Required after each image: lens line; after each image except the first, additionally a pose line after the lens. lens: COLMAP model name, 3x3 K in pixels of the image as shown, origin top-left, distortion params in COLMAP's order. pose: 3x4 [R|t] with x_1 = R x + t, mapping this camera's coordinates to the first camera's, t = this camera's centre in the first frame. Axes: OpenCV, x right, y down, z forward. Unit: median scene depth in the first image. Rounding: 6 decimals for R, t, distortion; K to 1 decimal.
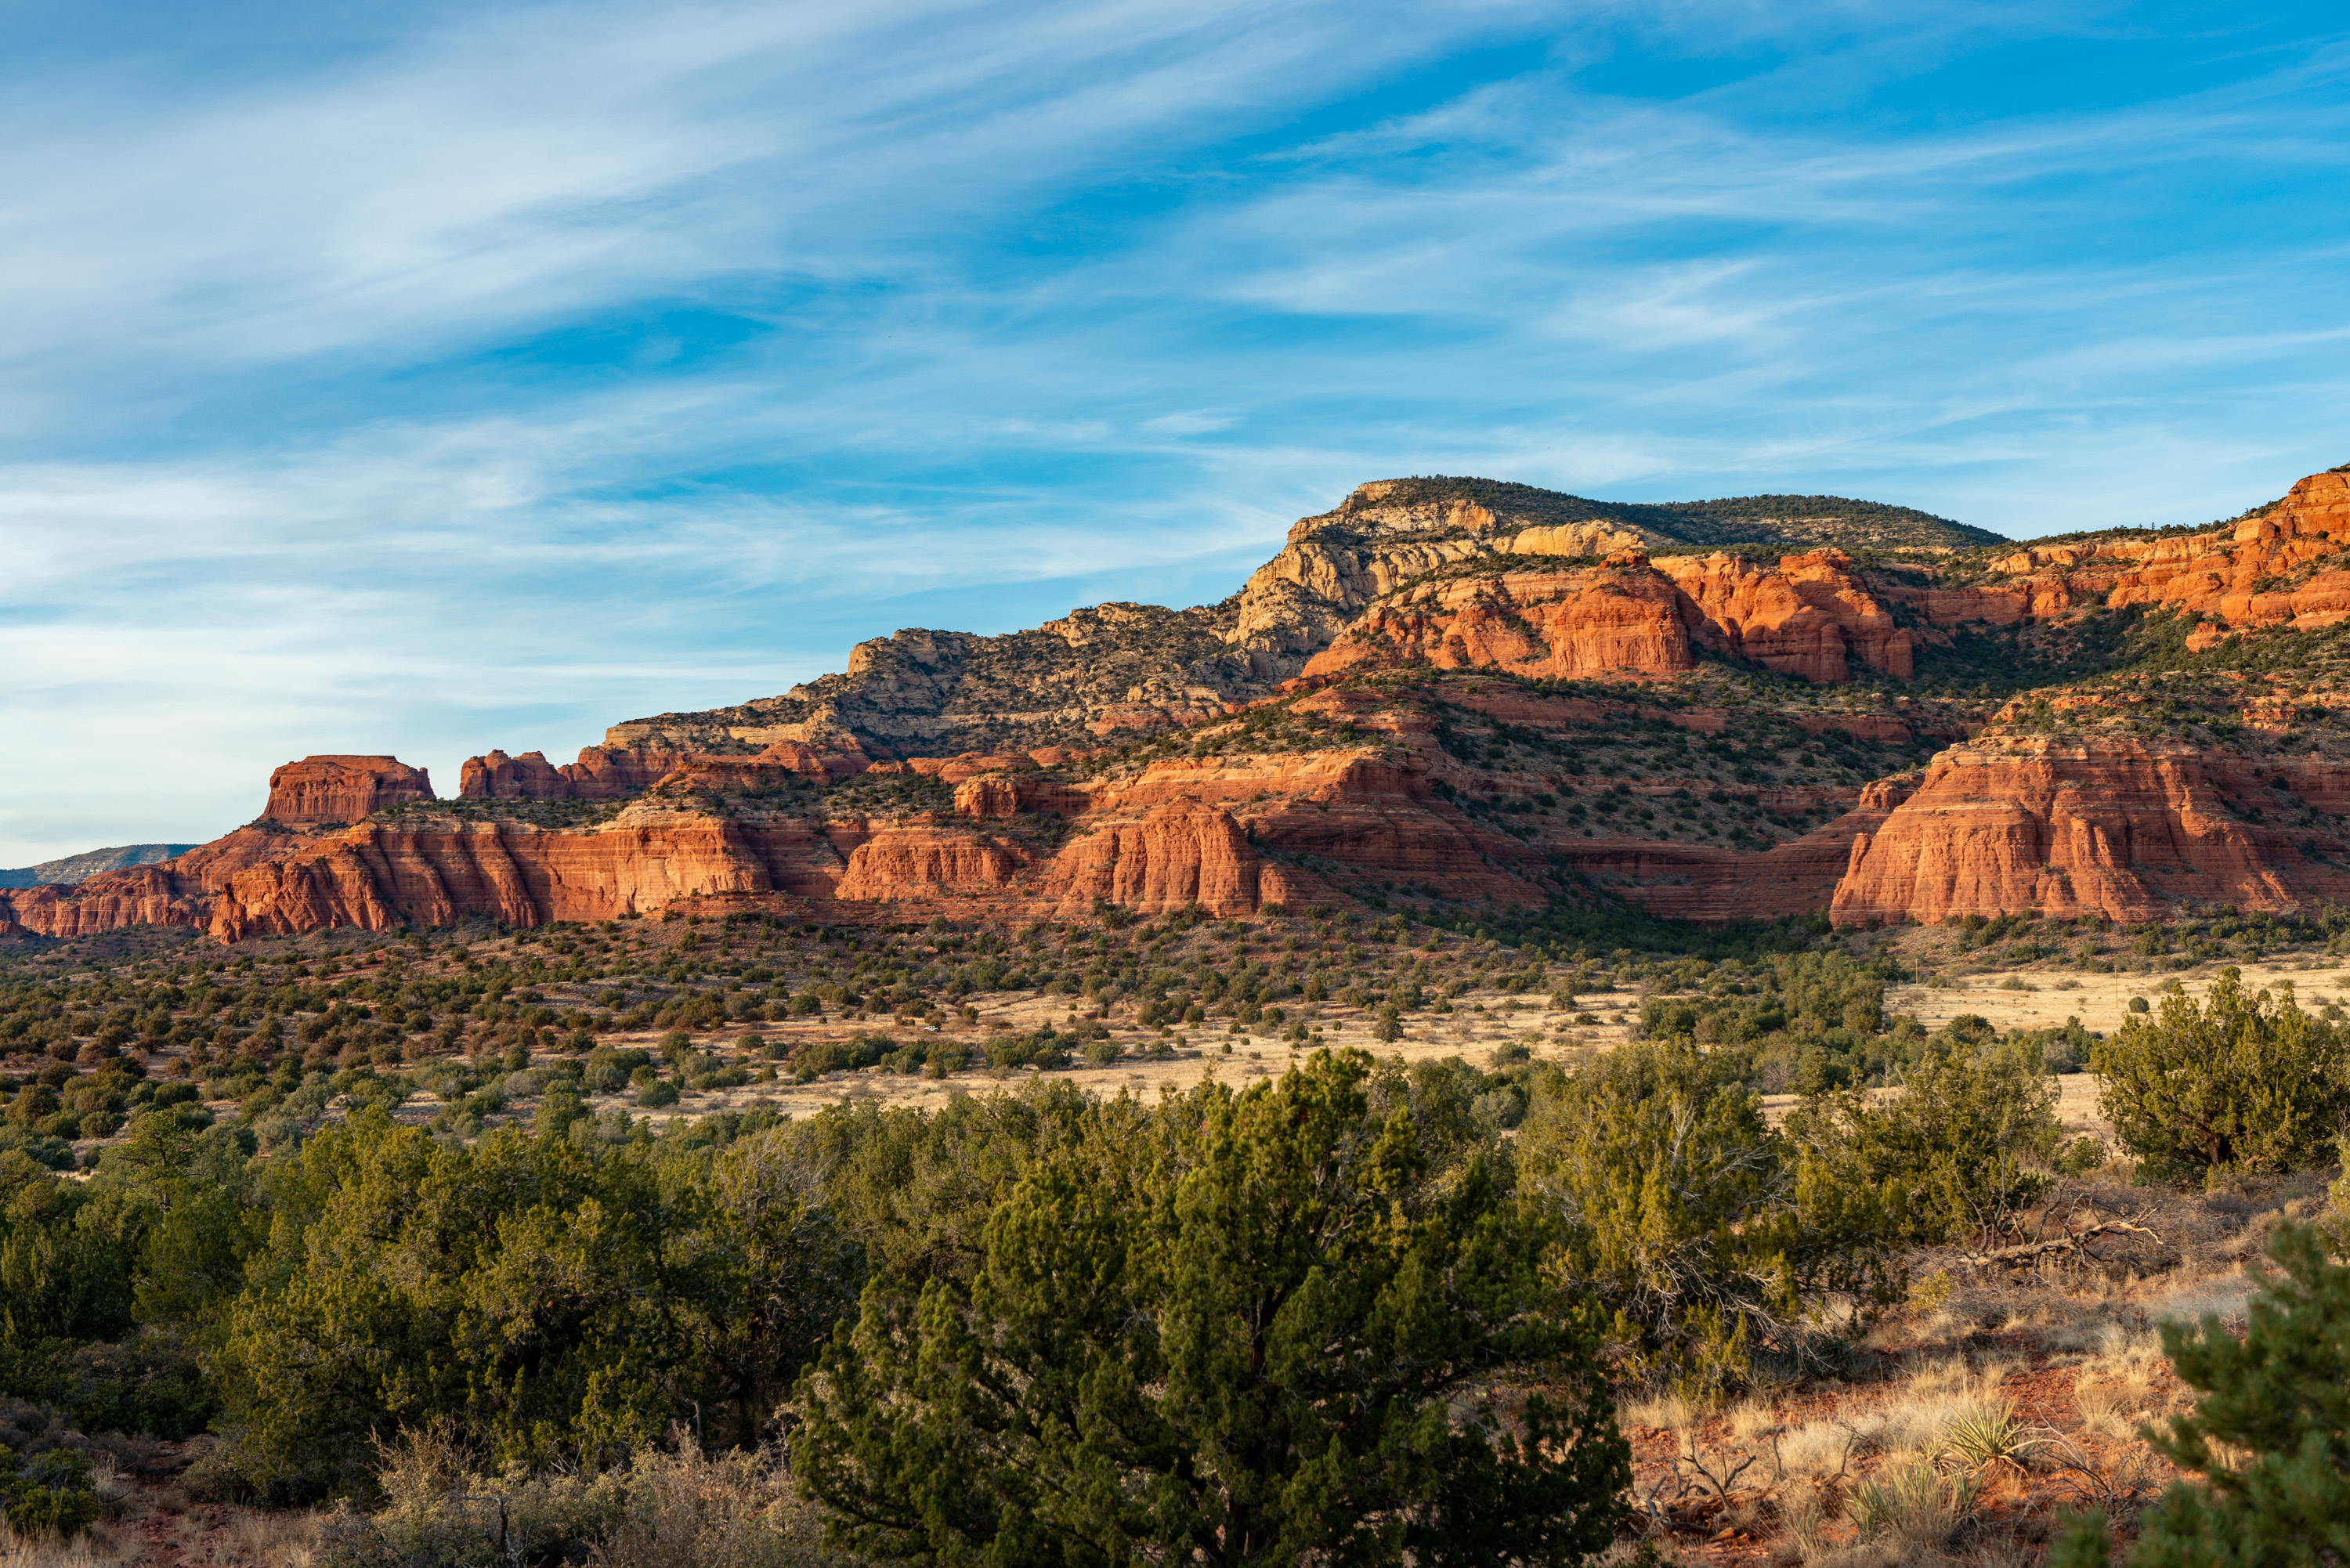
lens RADIAL K [[3059.1, 0, 1175.0], [0, 3059.1, 784.4], [0, 0, 1]] dist [0.004084, 0.000000]
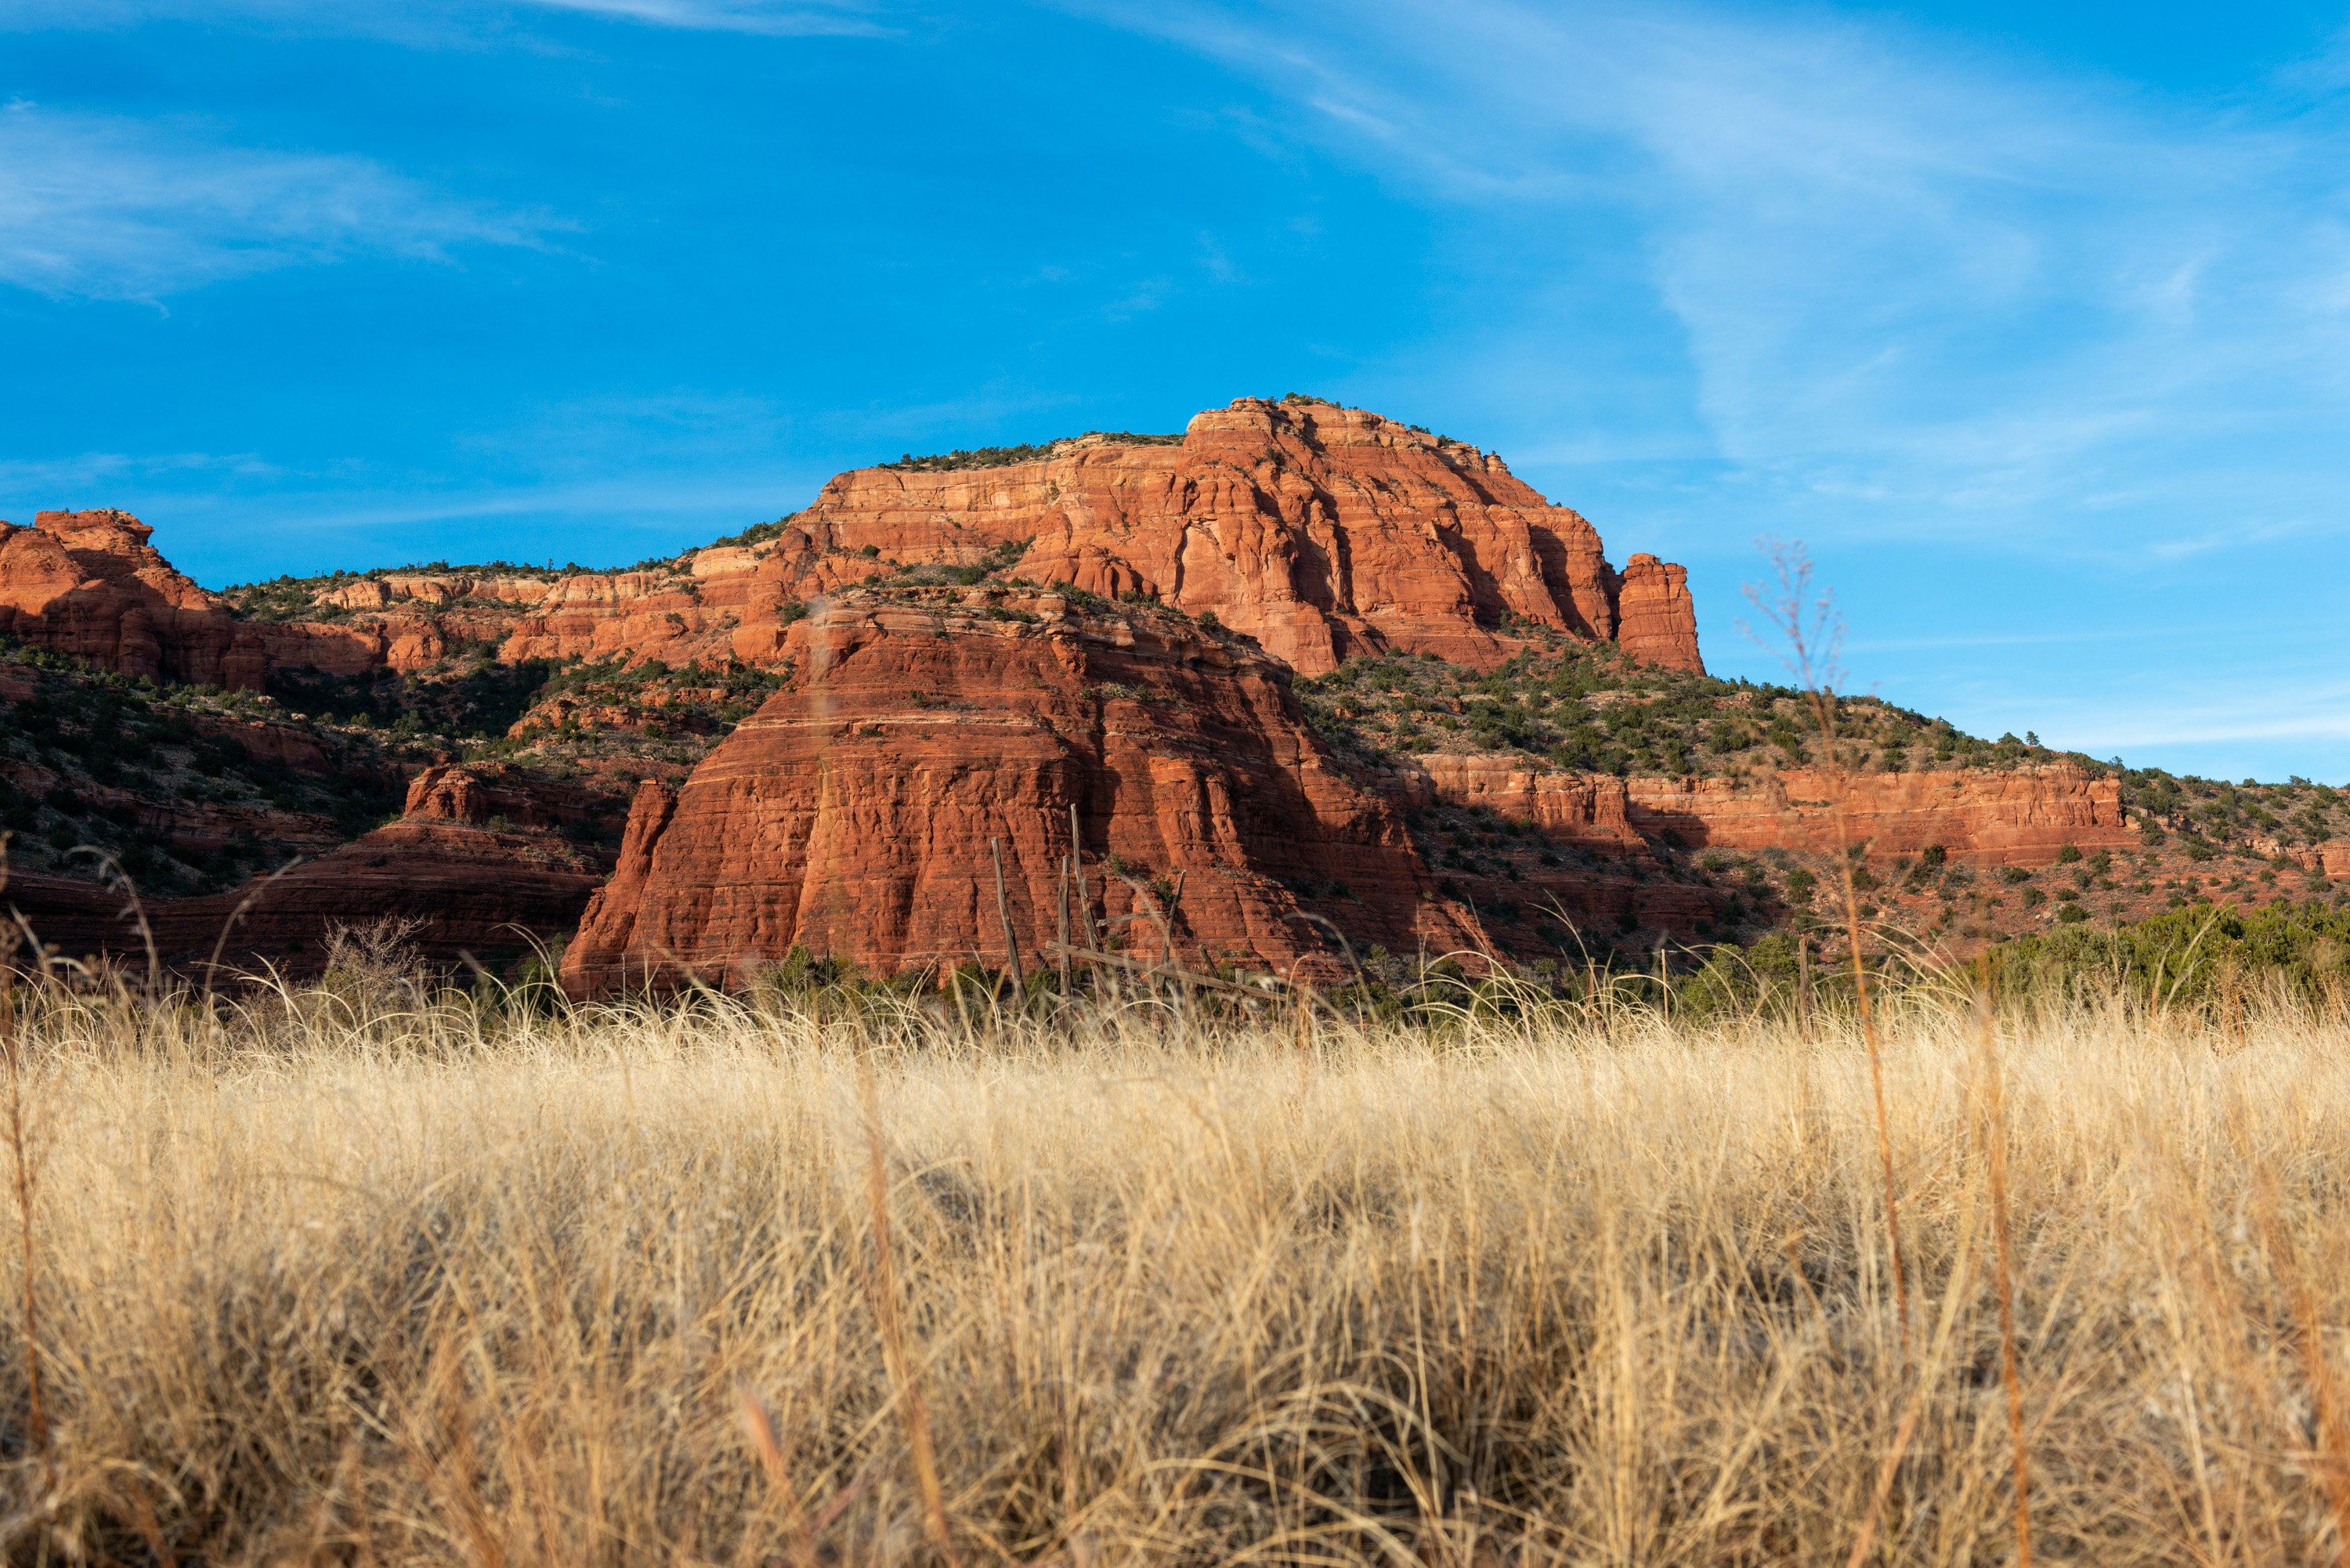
lens RADIAL K [[2729.3, 0, 1174.6], [0, 2729.3, 786.3], [0, 0, 1]] dist [0.004676, 0.000000]
pose [[0.767299, 0.080137, 0.636262, 0.030944], [-0.015278, 0.994164, -0.106791, 0.038809], [-0.641107, 0.072220, 0.764046, 0.473871]]
